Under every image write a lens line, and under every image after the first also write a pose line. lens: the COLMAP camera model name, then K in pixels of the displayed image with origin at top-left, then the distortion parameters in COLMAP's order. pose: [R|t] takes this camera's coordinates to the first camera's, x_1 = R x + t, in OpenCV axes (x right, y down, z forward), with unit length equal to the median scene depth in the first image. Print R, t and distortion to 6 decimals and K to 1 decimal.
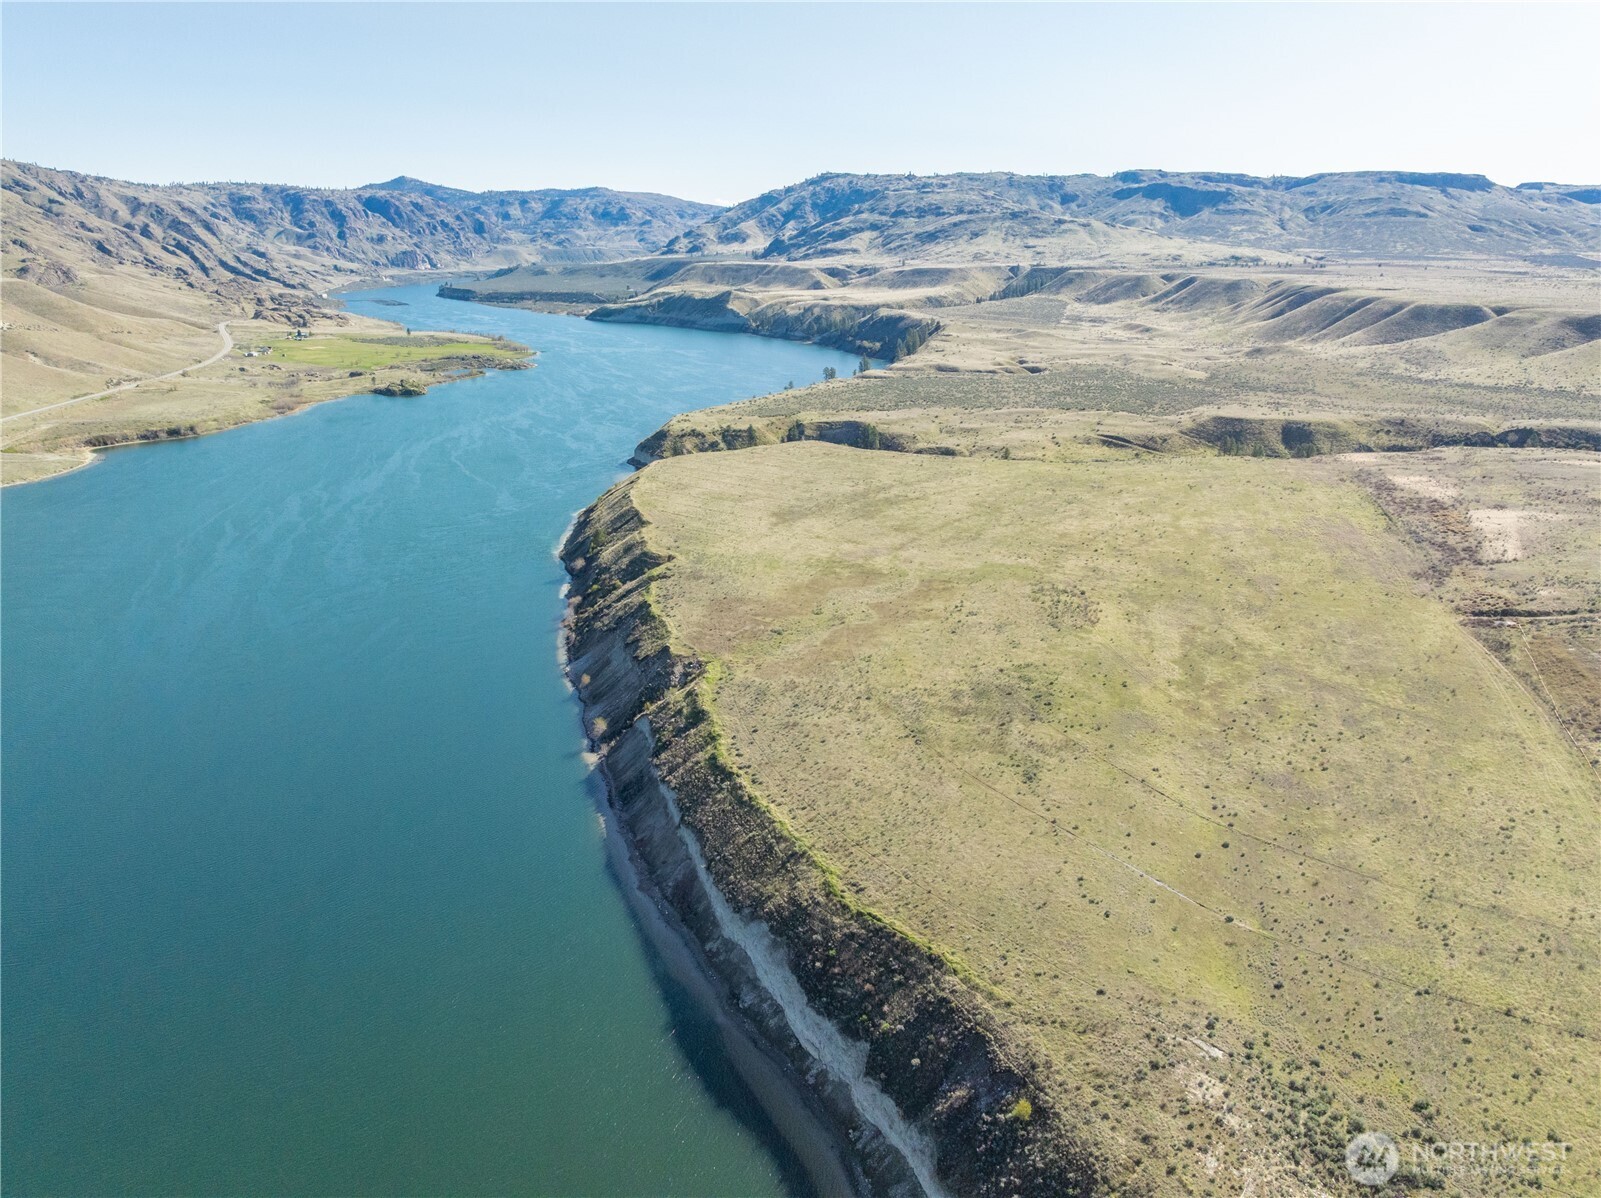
lens RADIAL K [[1132.1, 0, 803.9], [0, 1132.1, 598.1], [0, 0, 1]] dist [-0.052575, 0.023194]
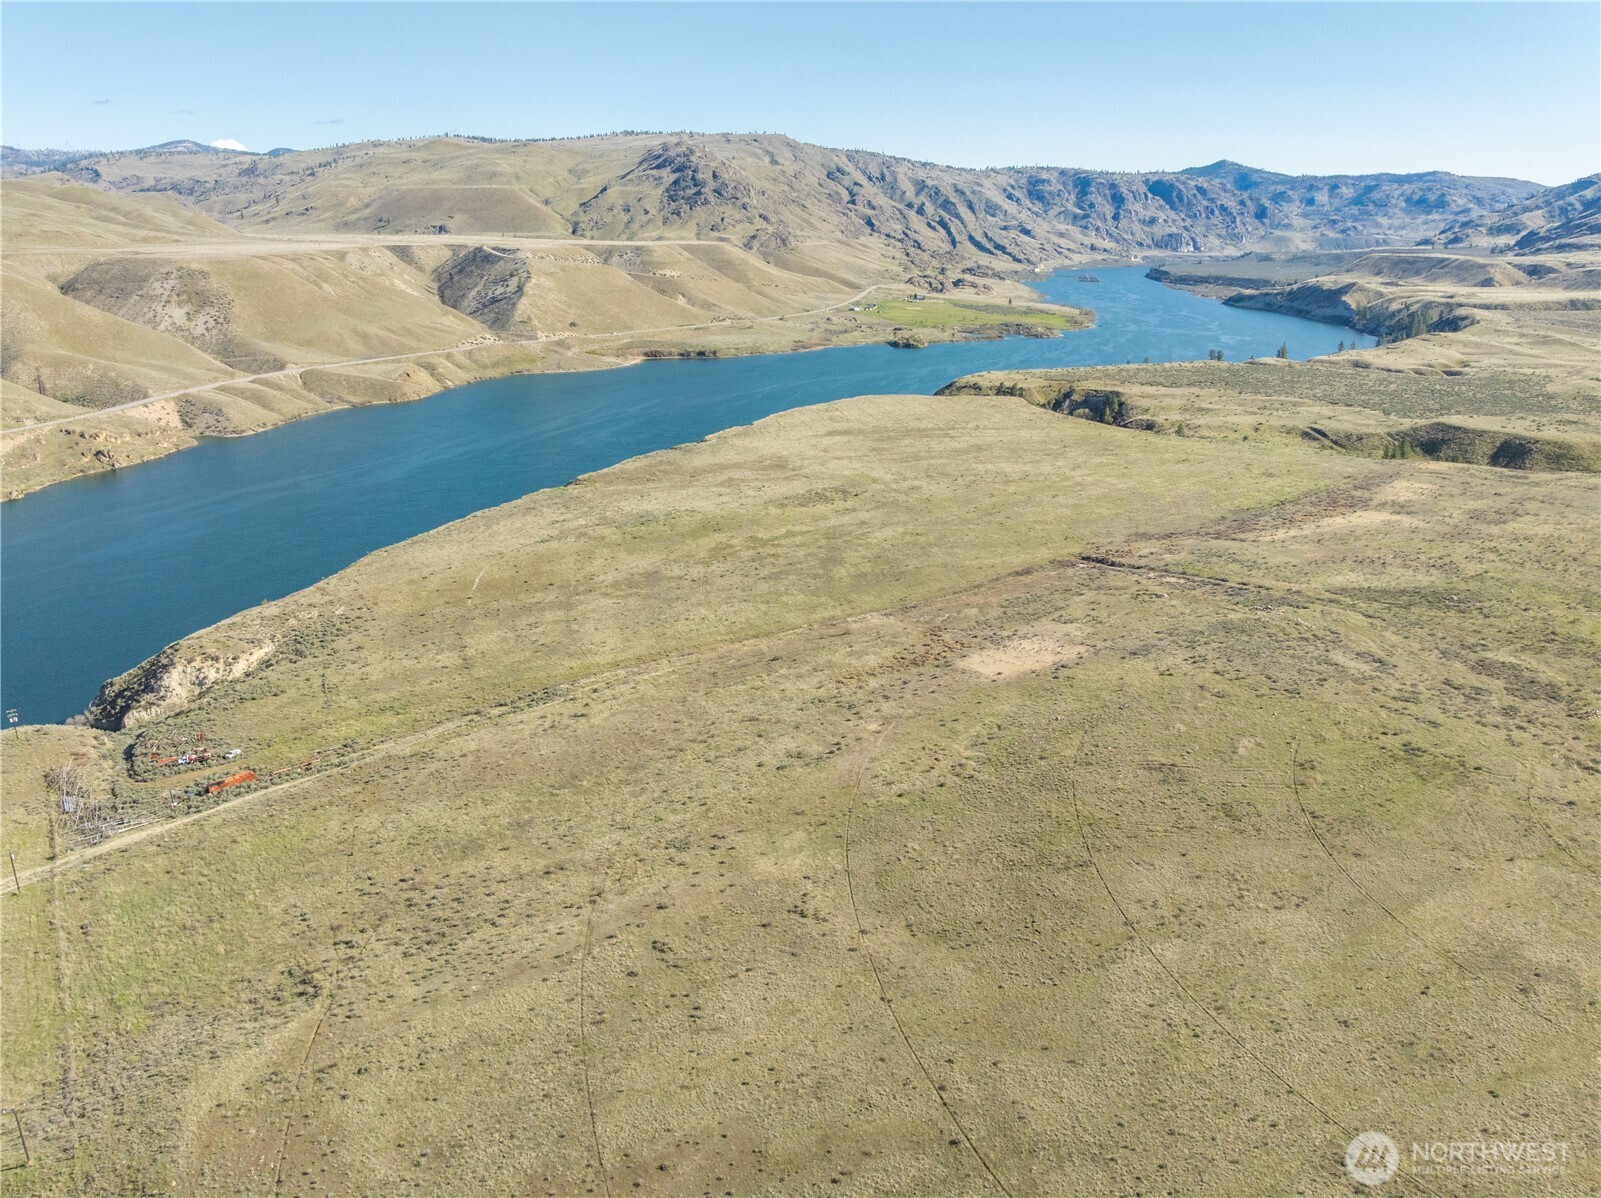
lens RADIAL K [[1132.1, 0, 803.9], [0, 1132.1, 598.1], [0, 0, 1]] dist [-0.052575, 0.023194]
pose [[0.766396, 0.211553, -0.606534, 0.127949], [-0.203308, 0.975559, 0.083373, 0.001887], [0.609347, 0.059416, 0.790674, -0.006643]]
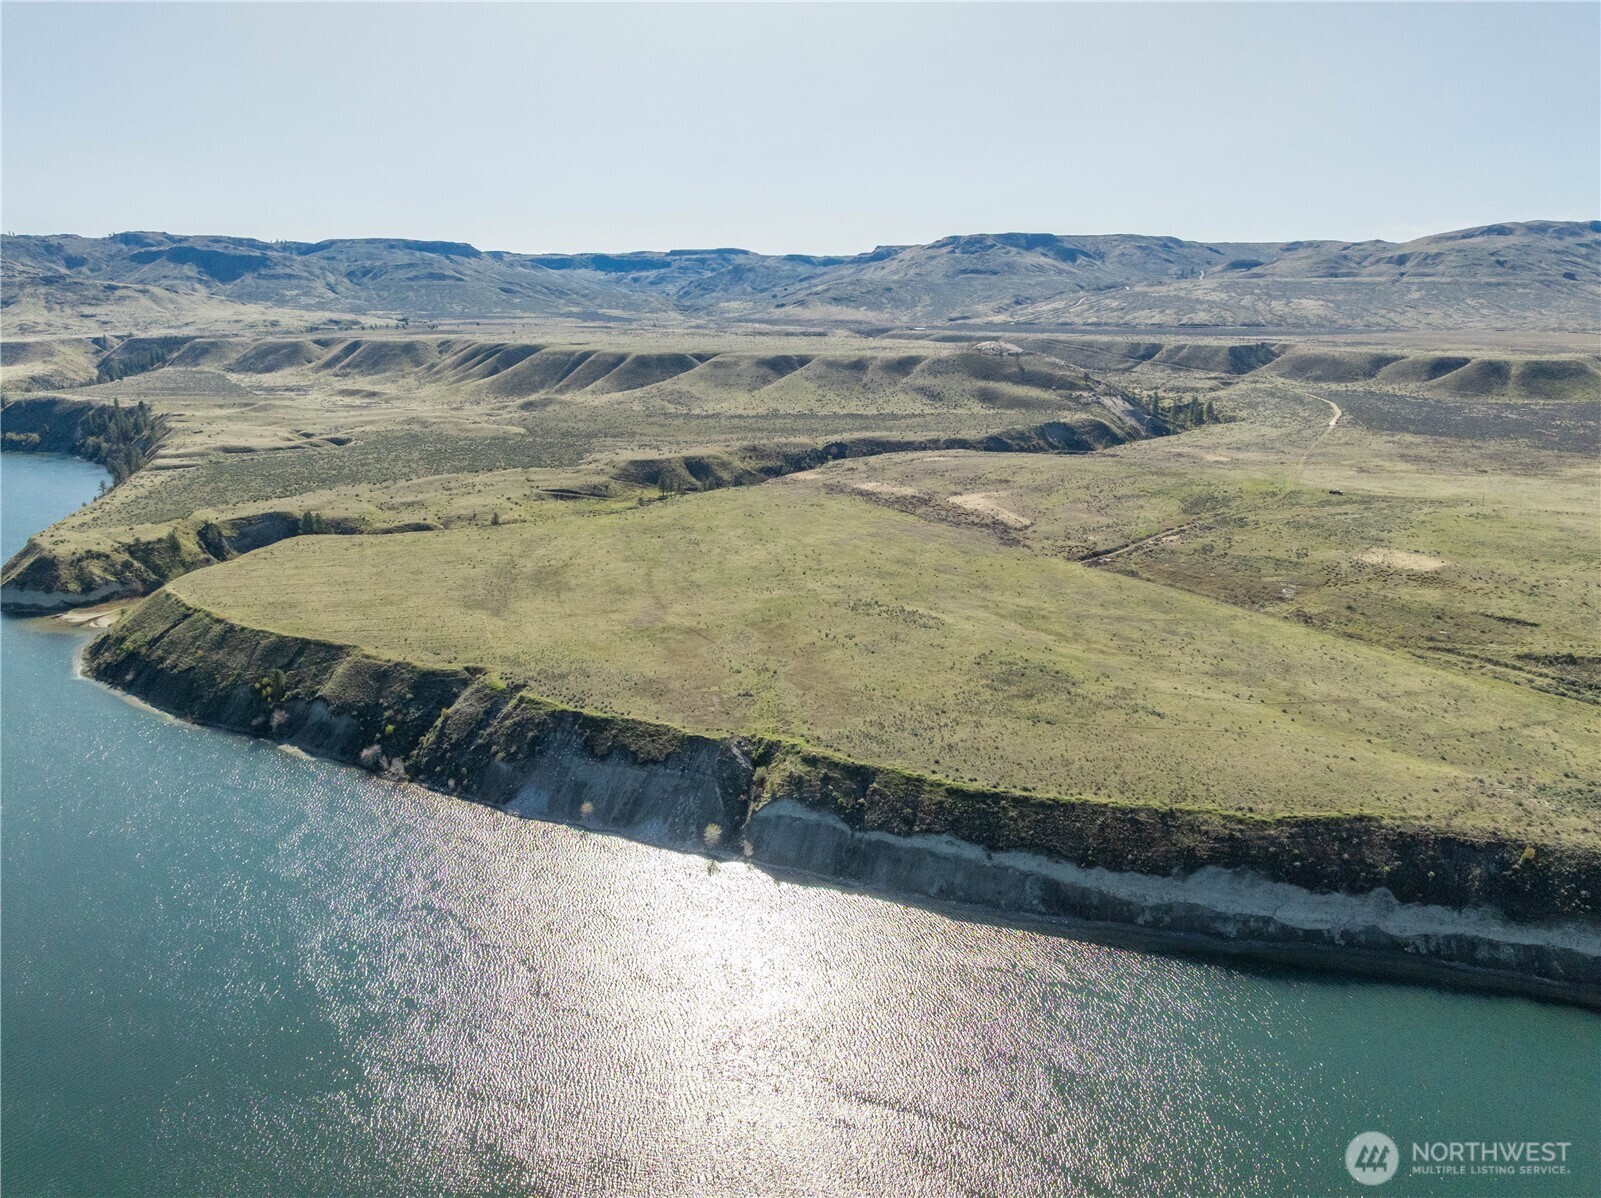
lens RADIAL K [[1129.5, 0, 803.2], [0, 1129.5, 595.0], [0, 0, 1]] dist [-0.039268, 0.003018]
pose [[0.657010, -0.188070, 0.730046, -0.081728], [0.228418, 0.972524, 0.044969, -0.010316], [-0.718445, 0.137210, 0.681917, 0.033266]]
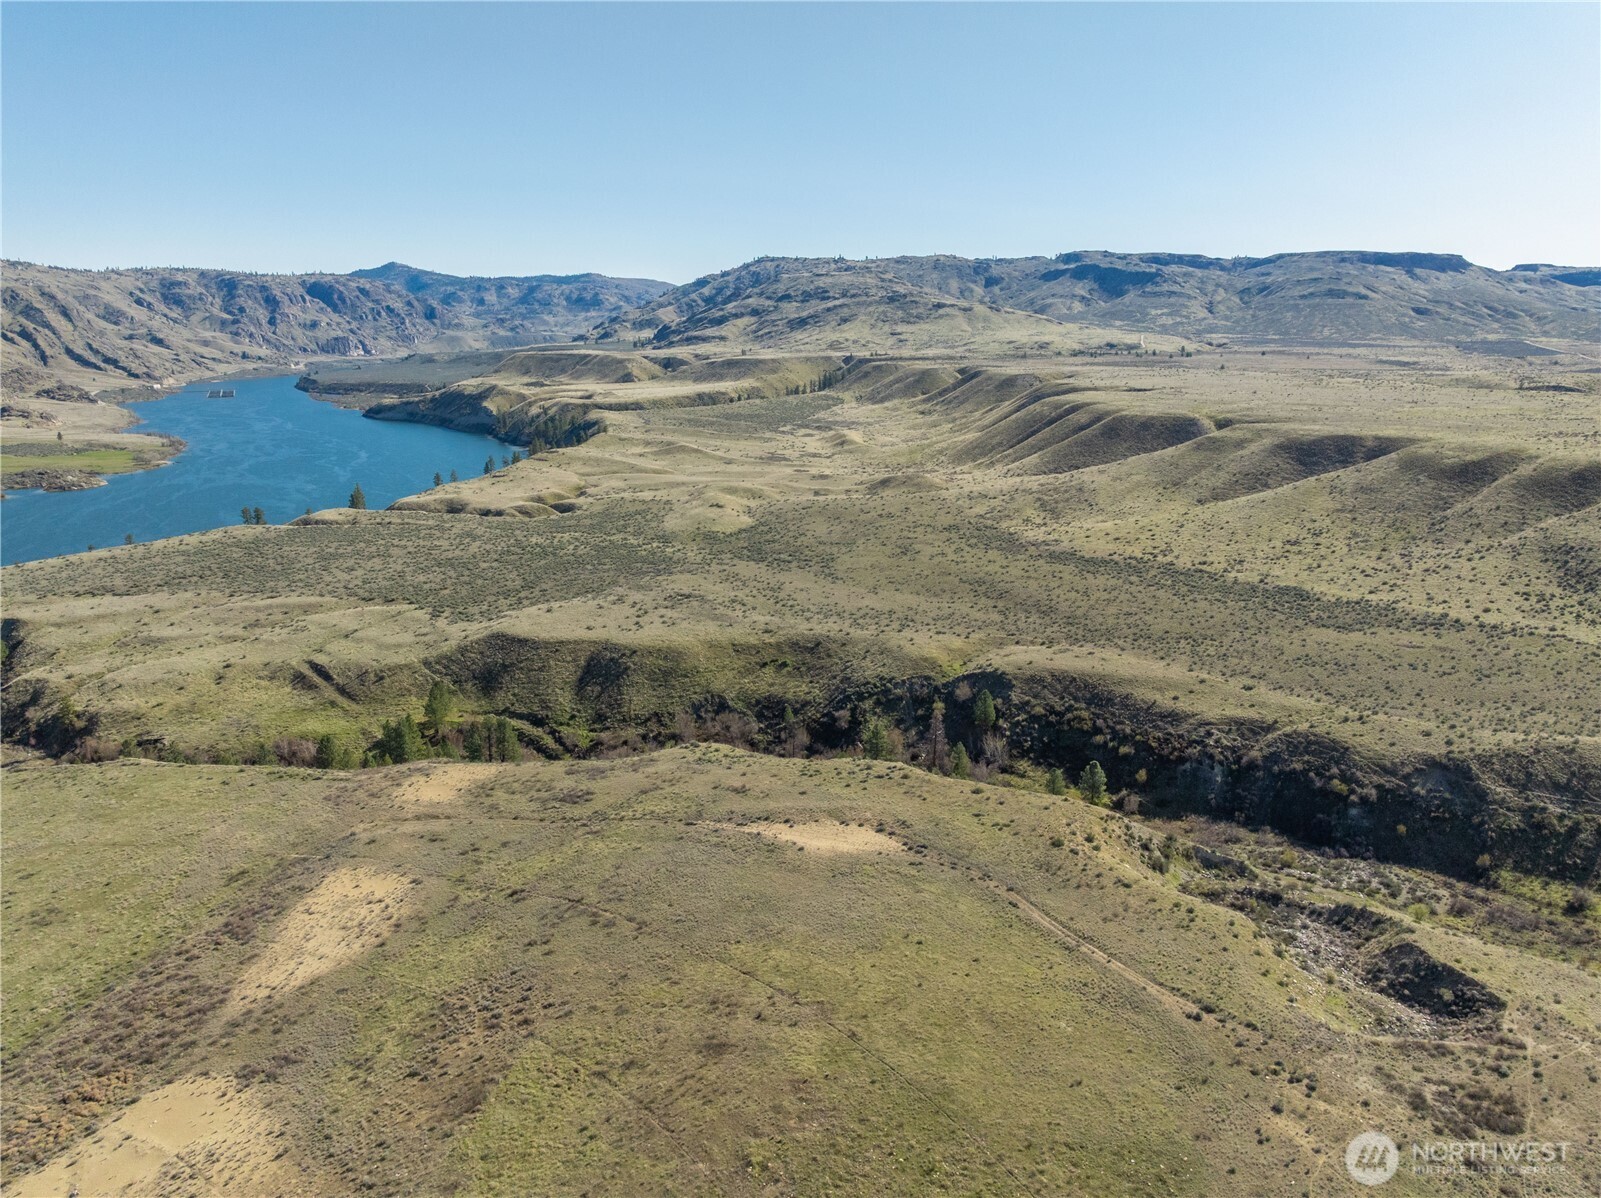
lens RADIAL K [[1130.4, 0, 802.5], [0, 1130.4, 597.9], [0, 0, 1]] dist [-0.045392, 0.015069]
pose [[0.999386, 0.008101, -0.034083, 0.125526], [-0.010489, 0.997459, -0.070463, -0.032504], [0.033425, 0.070777, 0.996932, 0.099803]]
